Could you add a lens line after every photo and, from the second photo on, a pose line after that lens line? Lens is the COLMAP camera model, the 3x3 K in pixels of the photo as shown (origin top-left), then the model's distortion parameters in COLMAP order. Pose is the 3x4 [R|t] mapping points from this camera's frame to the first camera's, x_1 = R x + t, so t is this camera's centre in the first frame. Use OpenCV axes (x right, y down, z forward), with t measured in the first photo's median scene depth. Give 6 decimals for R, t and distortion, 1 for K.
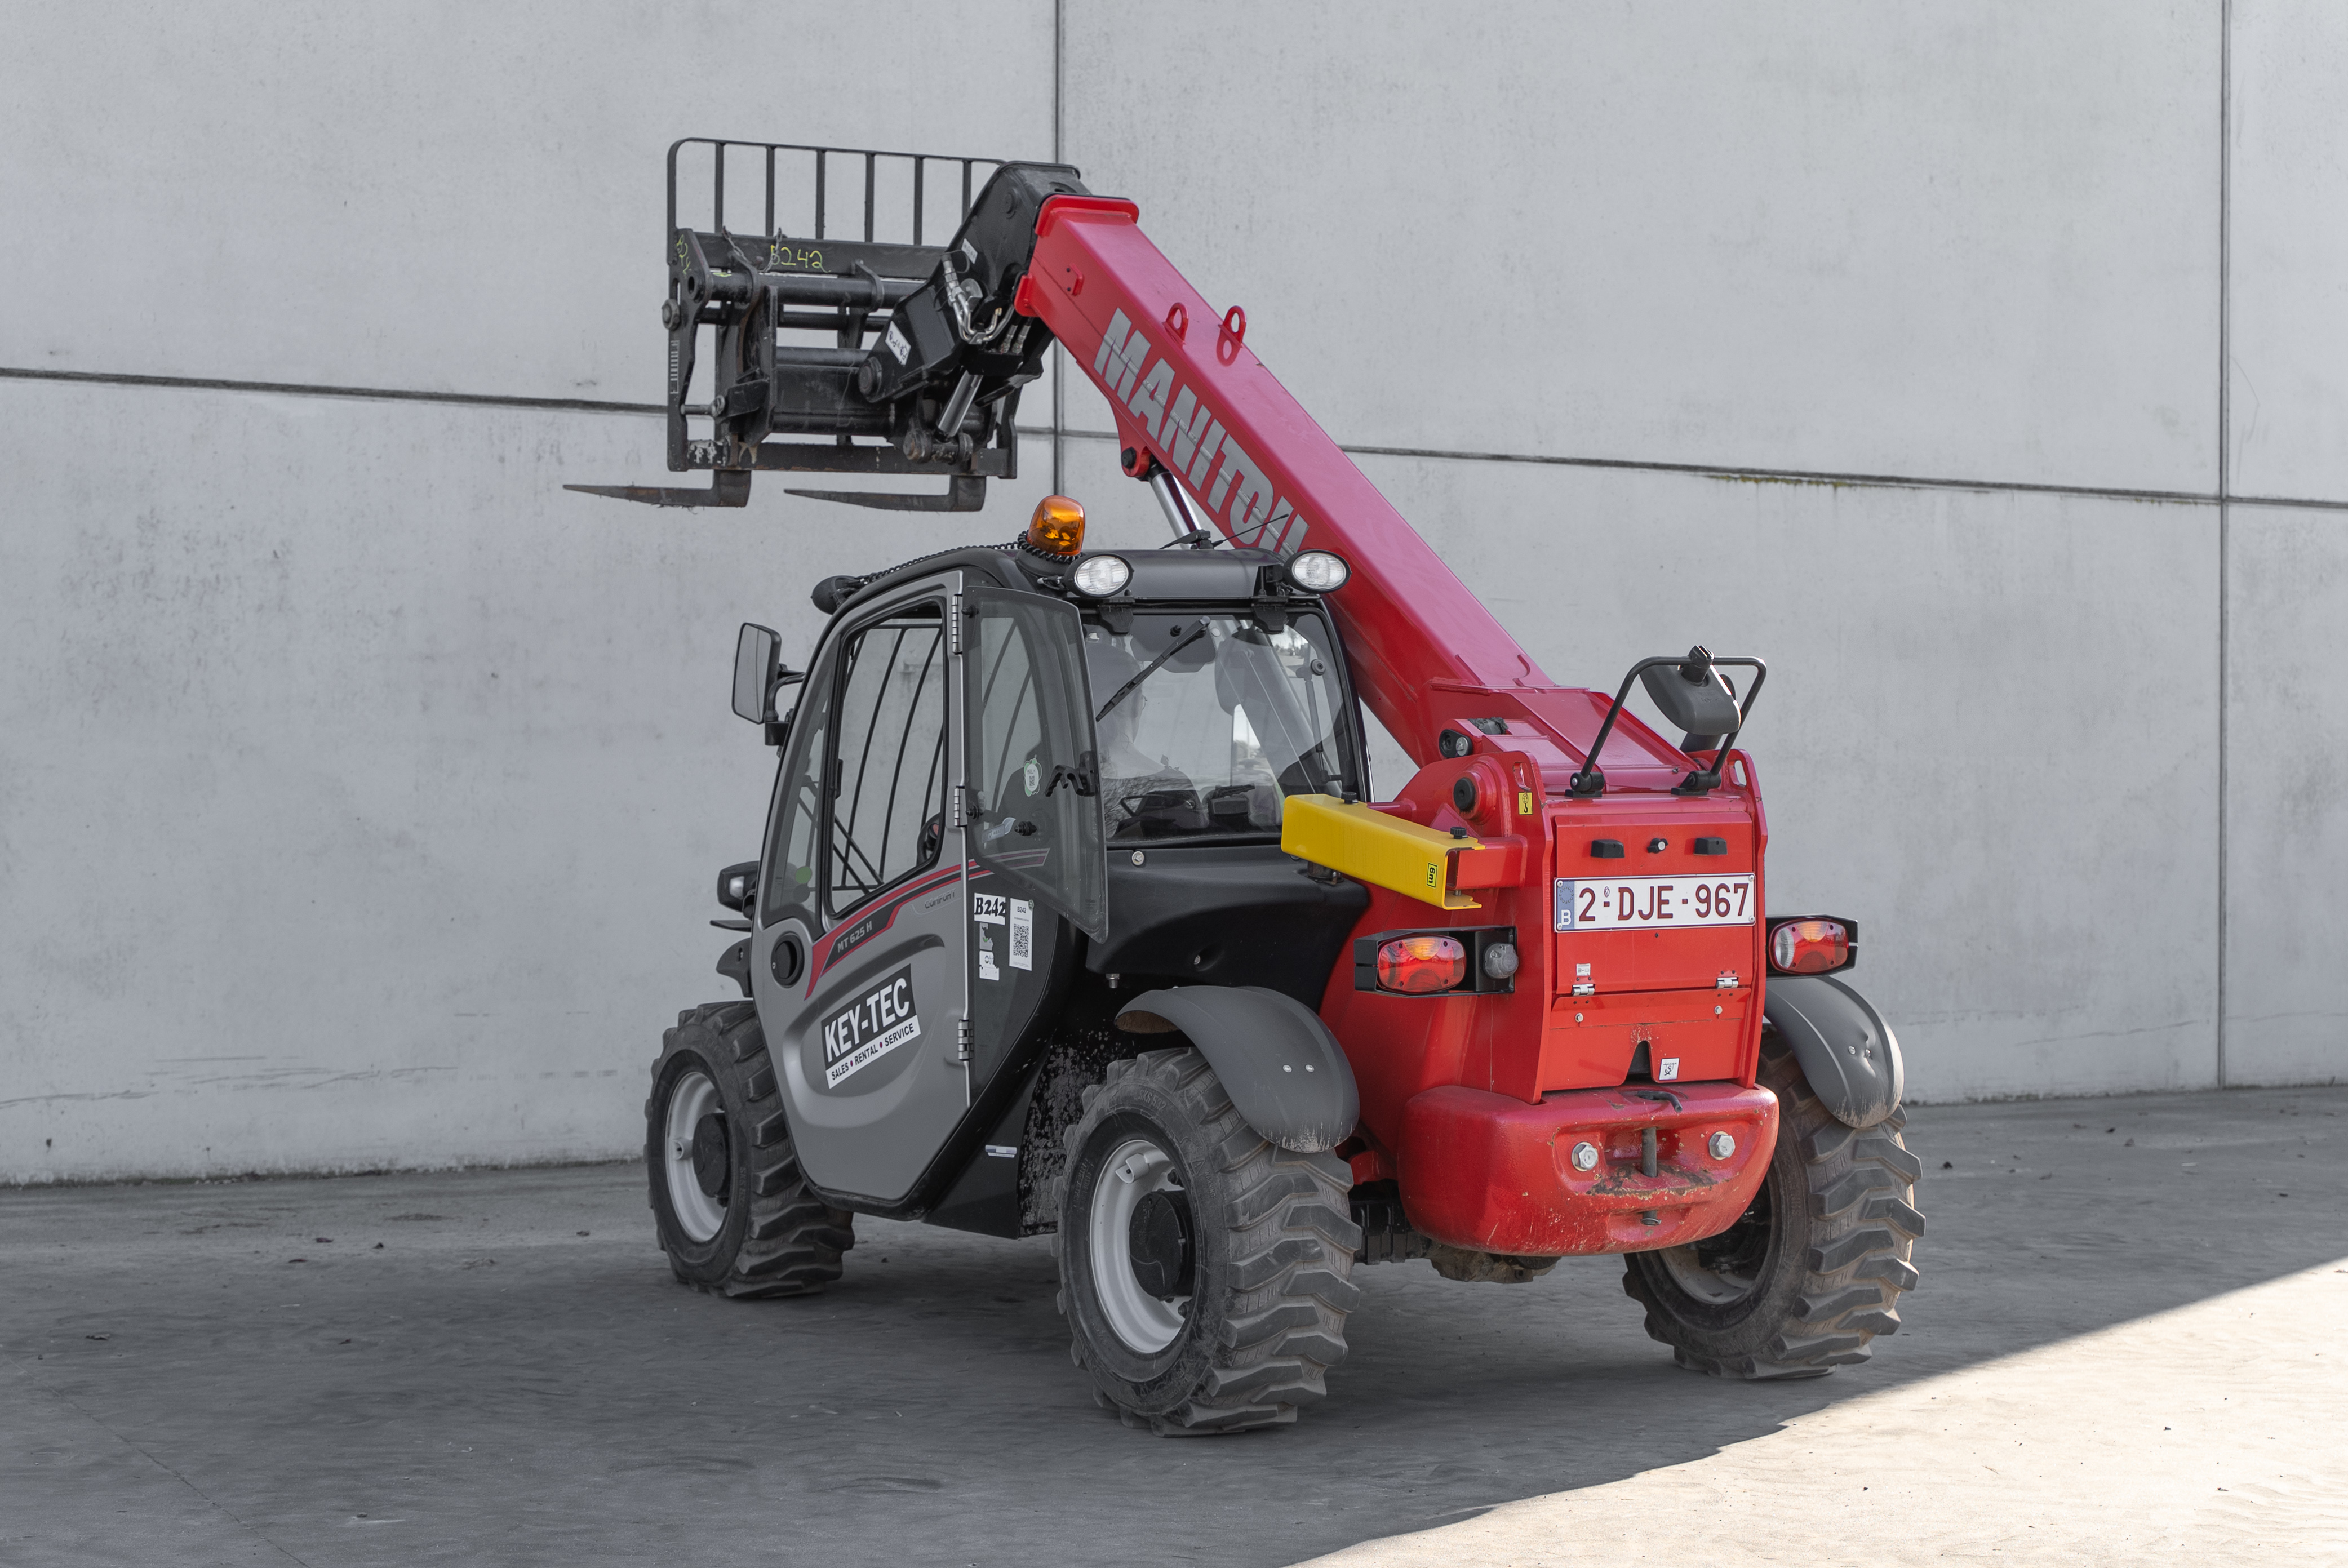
lens RADIAL K [[3746.6, 0, 1165.1], [0, 3746.6, 816.1], [0, 0, 1]] dist [0.001303, -0.028760]
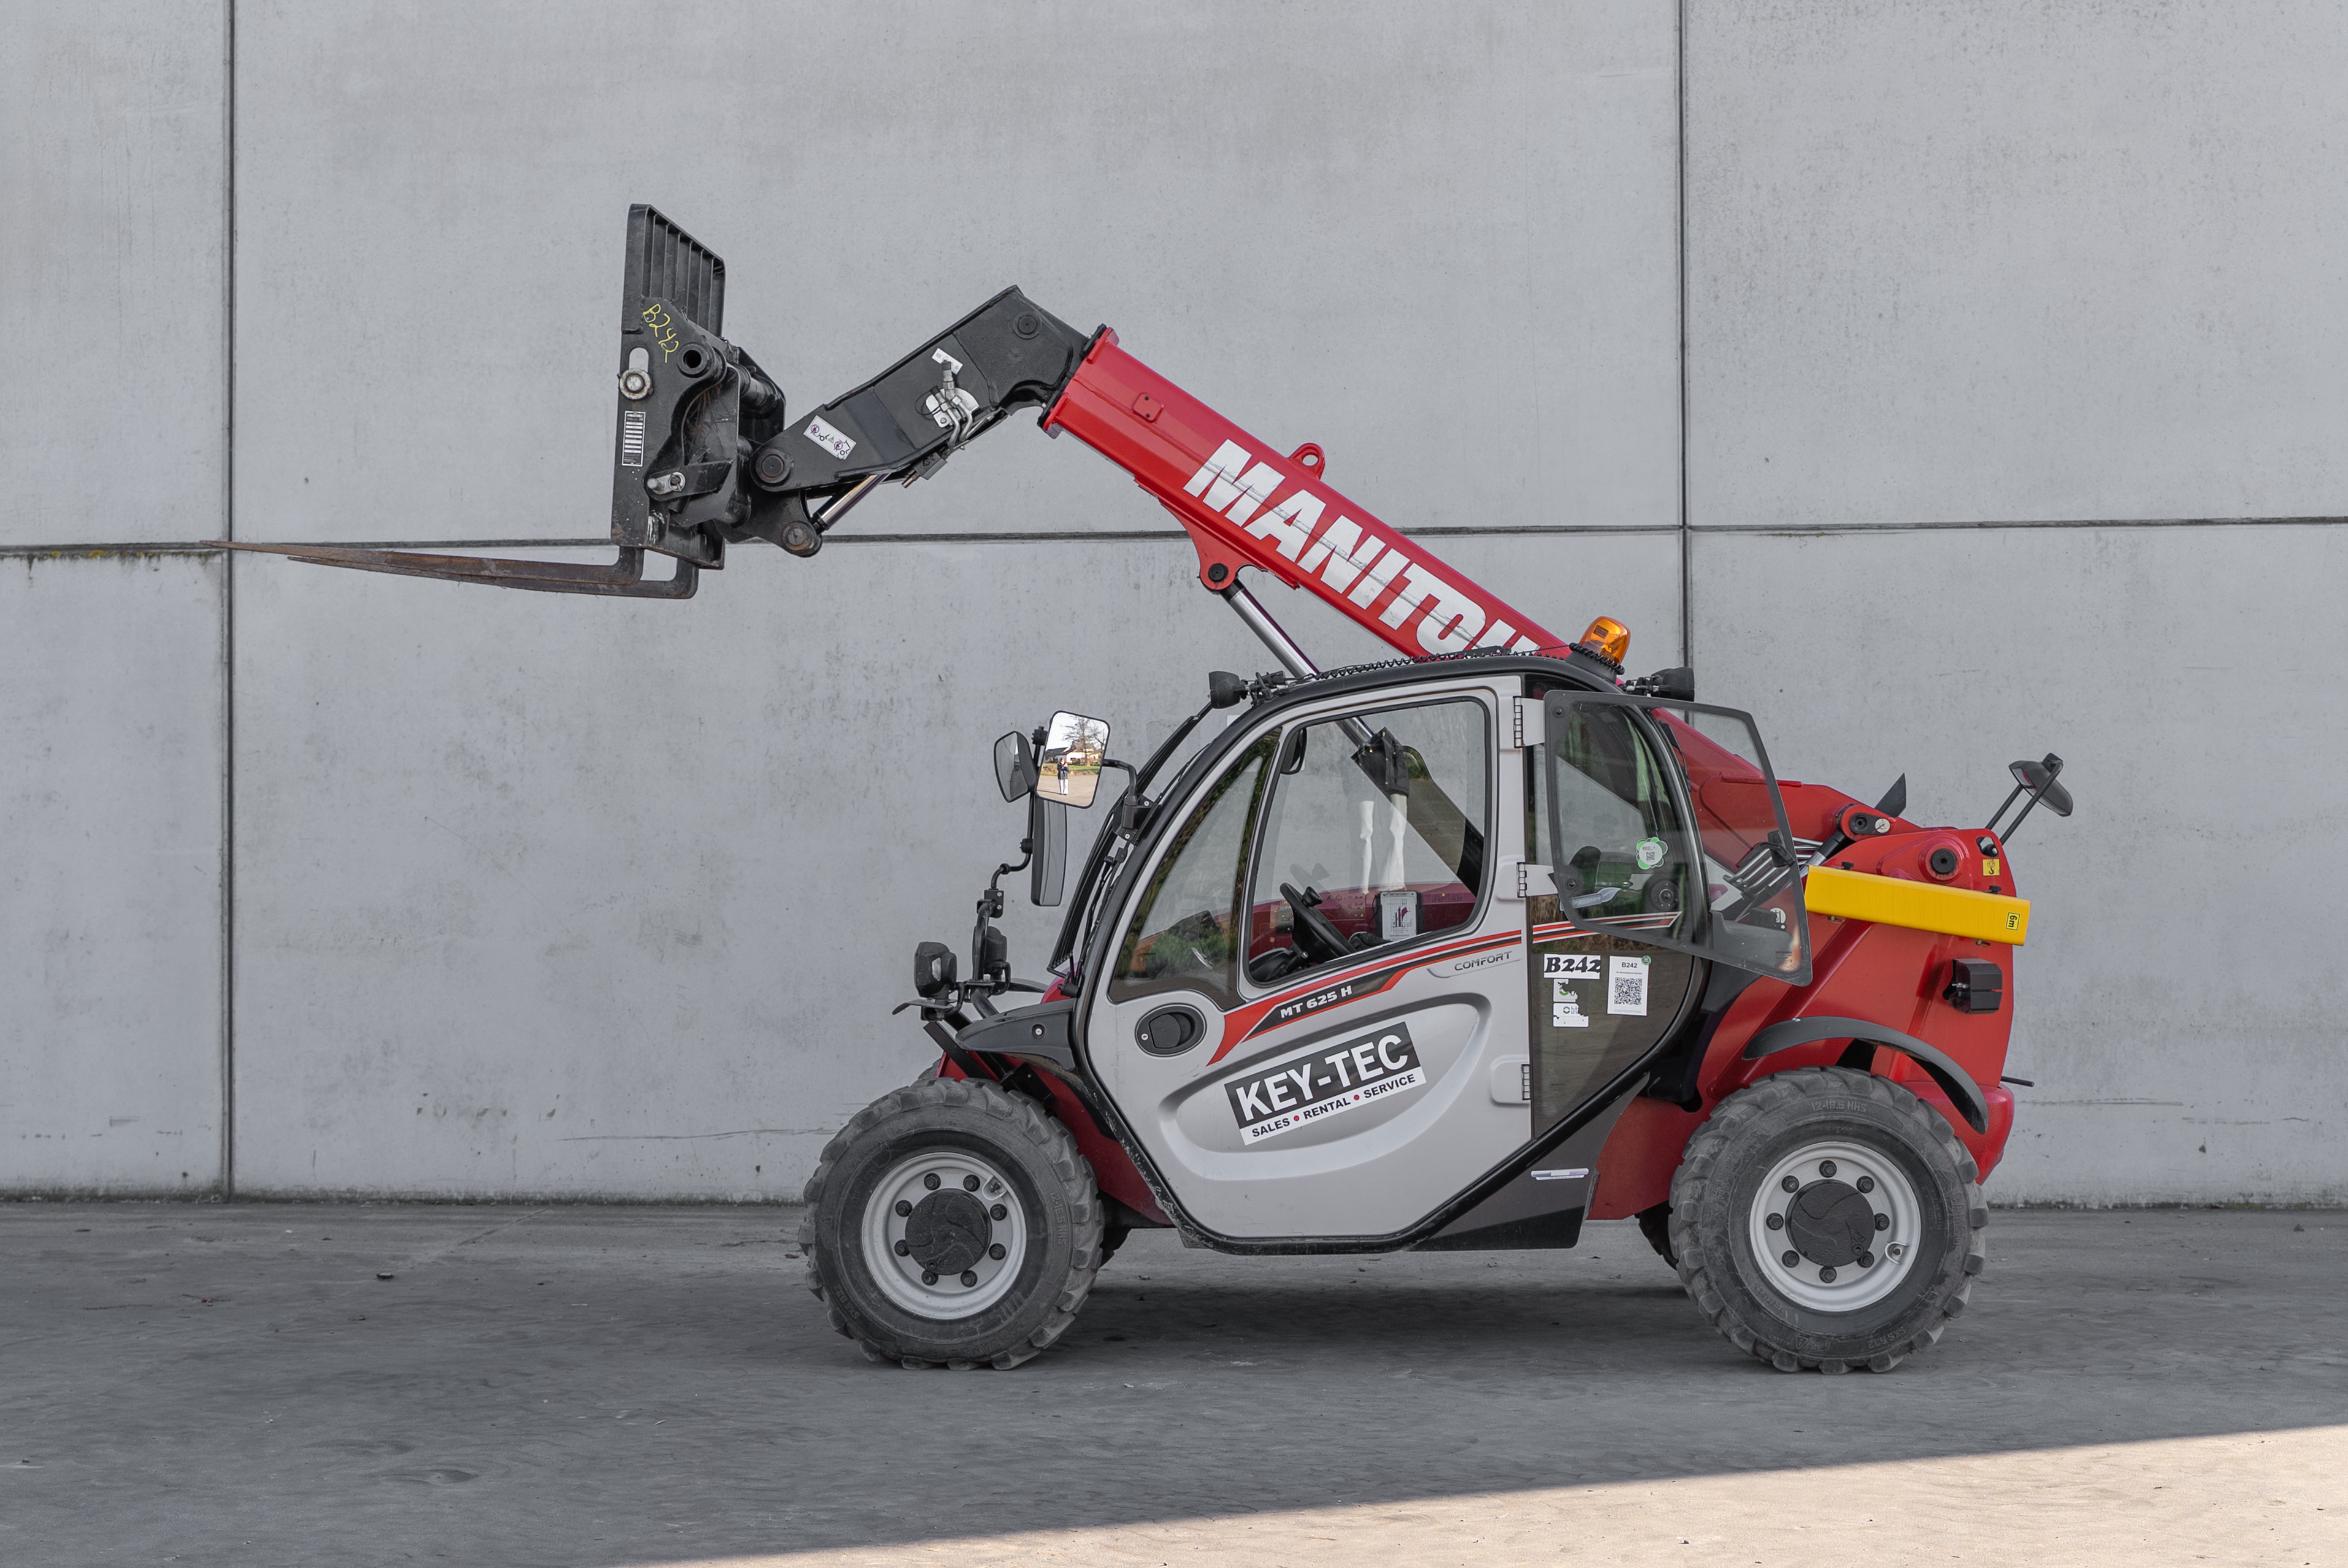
lens RADIAL K [[3338.9, 0, 1172.8], [0, 3338.9, 843.8], [0, 0, 1]] dist [0.000904, -0.012480]
pose [[0.844121, -0.016645, -0.535894, 0.401239], [0.006827, 0.999771, -0.020299, 0.004515], [0.536109, 0.013476, 0.844041, 0.154225]]
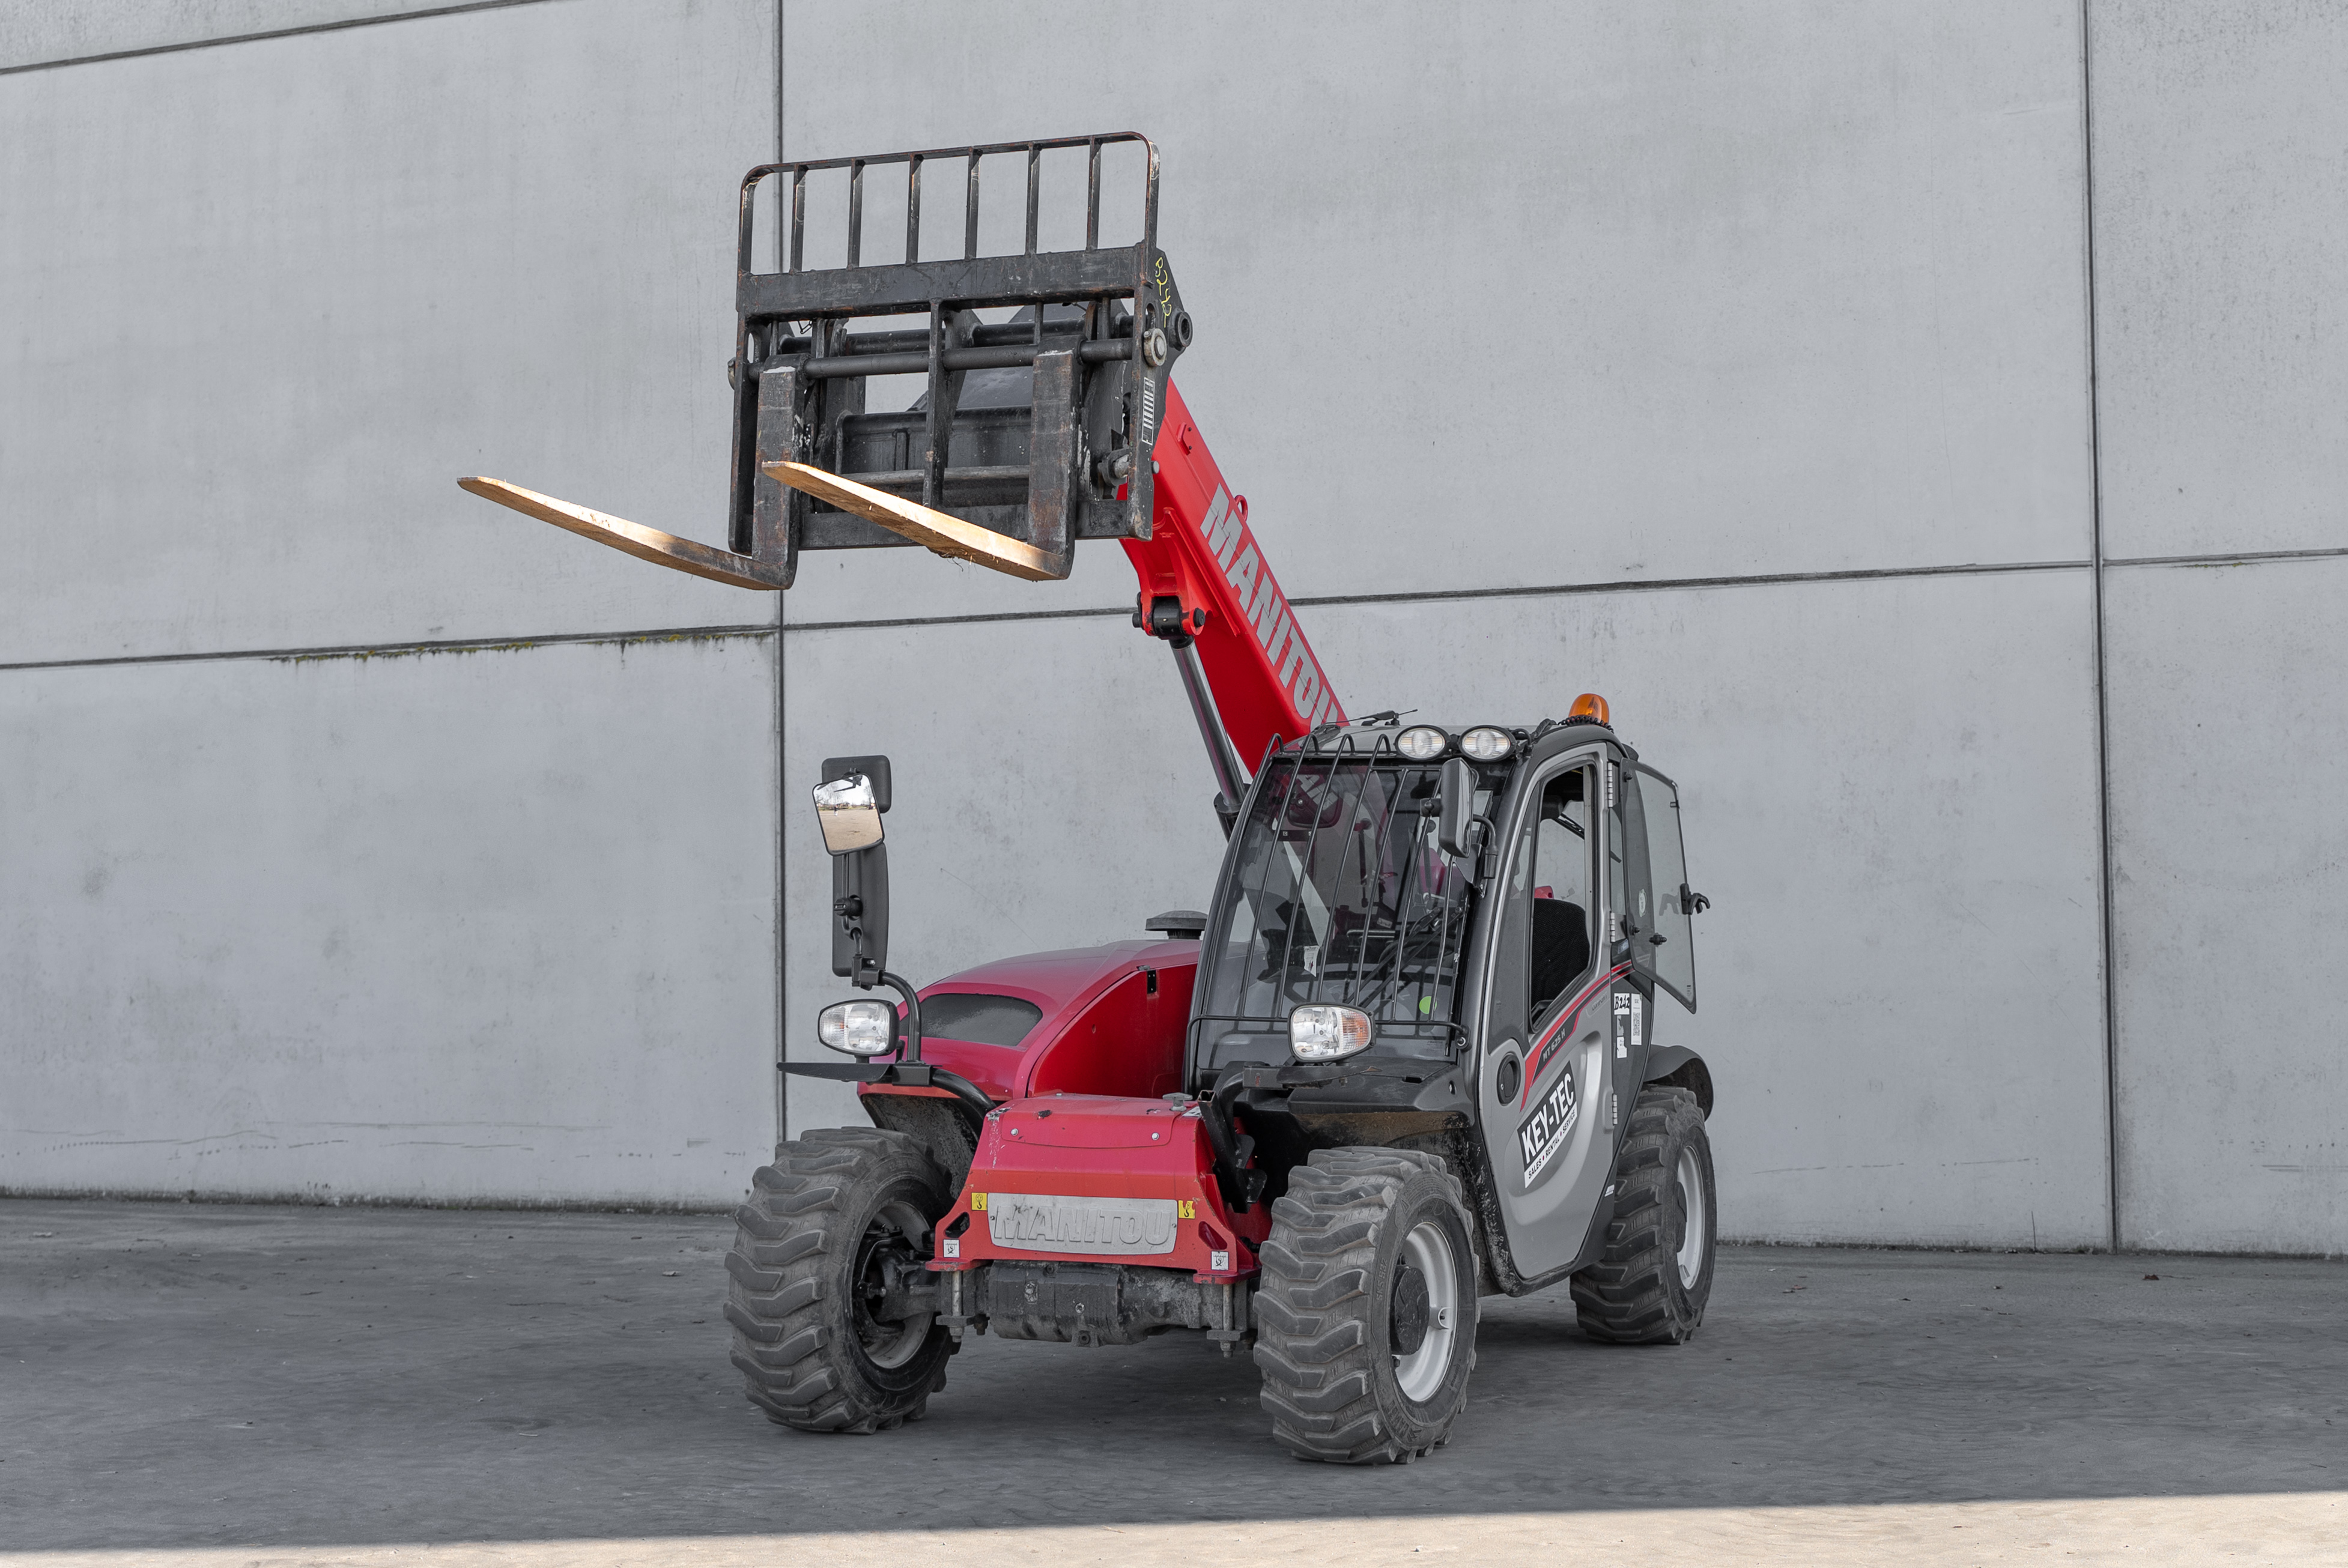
lens RADIAL K [[3460.9, 0, 1251.0], [0, 3460.9, 775.3], [0, 0, 1]] dist [0.007098, -0.044425]
pose [[0.632767, -0.044503, -0.773062, 0.642603], [0.011375, 0.998774, -0.048186, -0.000398], [0.774259, 0.021697, 0.632497, 0.245850]]
